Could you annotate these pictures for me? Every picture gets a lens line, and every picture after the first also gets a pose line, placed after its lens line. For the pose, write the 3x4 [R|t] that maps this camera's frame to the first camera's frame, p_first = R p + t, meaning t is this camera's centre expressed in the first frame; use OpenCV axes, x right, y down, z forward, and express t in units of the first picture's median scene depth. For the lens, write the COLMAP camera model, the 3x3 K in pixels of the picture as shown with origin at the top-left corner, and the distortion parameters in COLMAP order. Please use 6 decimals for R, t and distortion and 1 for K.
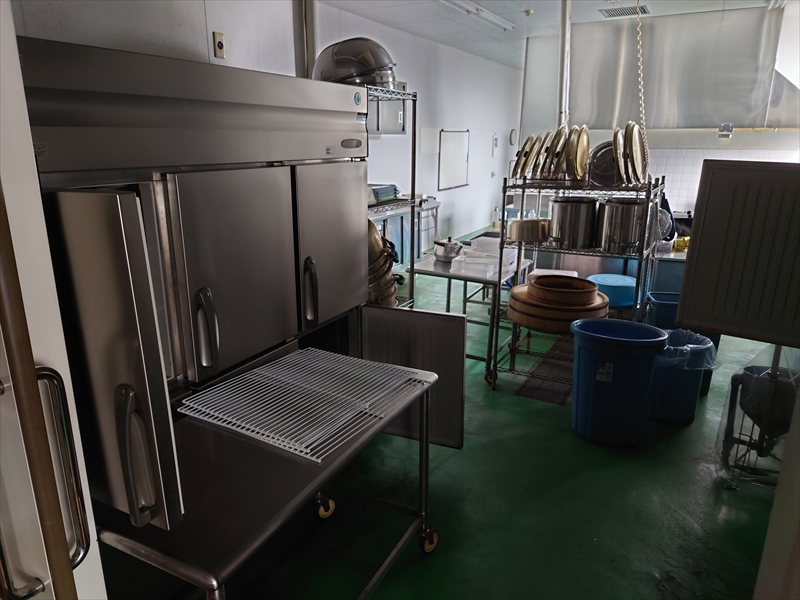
lens RADIAL K [[578.8, 0, 400.0], [0, 578.8, 300.0], [0, 0, 1]] dist [0.099709, -0.106714]
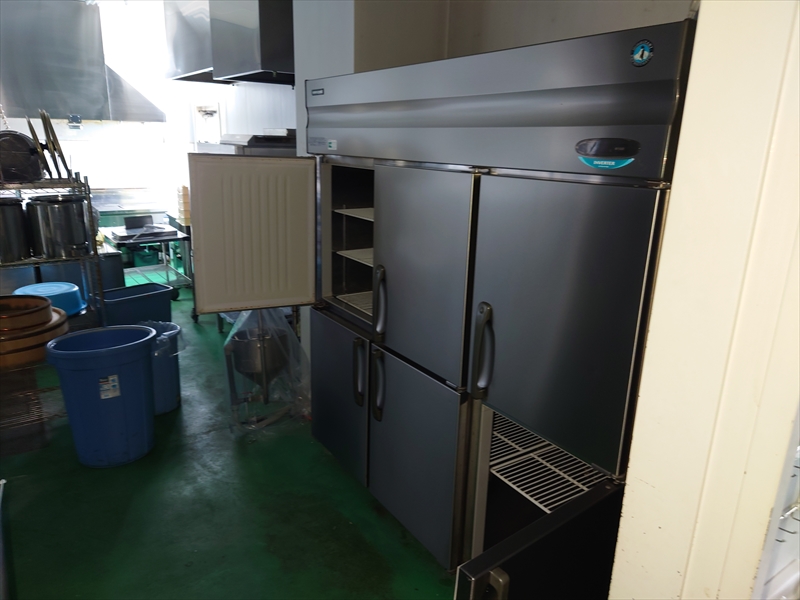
lens RADIAL K [[578.8, 0, 400.0], [0, 578.8, 300.0], [0, 0, 1]] dist [0.099709, -0.106714]
pose [[0.495196, -0.226937, 0.838618, -0.141997], [0.214641, 0.967315, 0.135021, -0.029903], [-0.841849, 0.113140, 0.527720, 0.107606]]
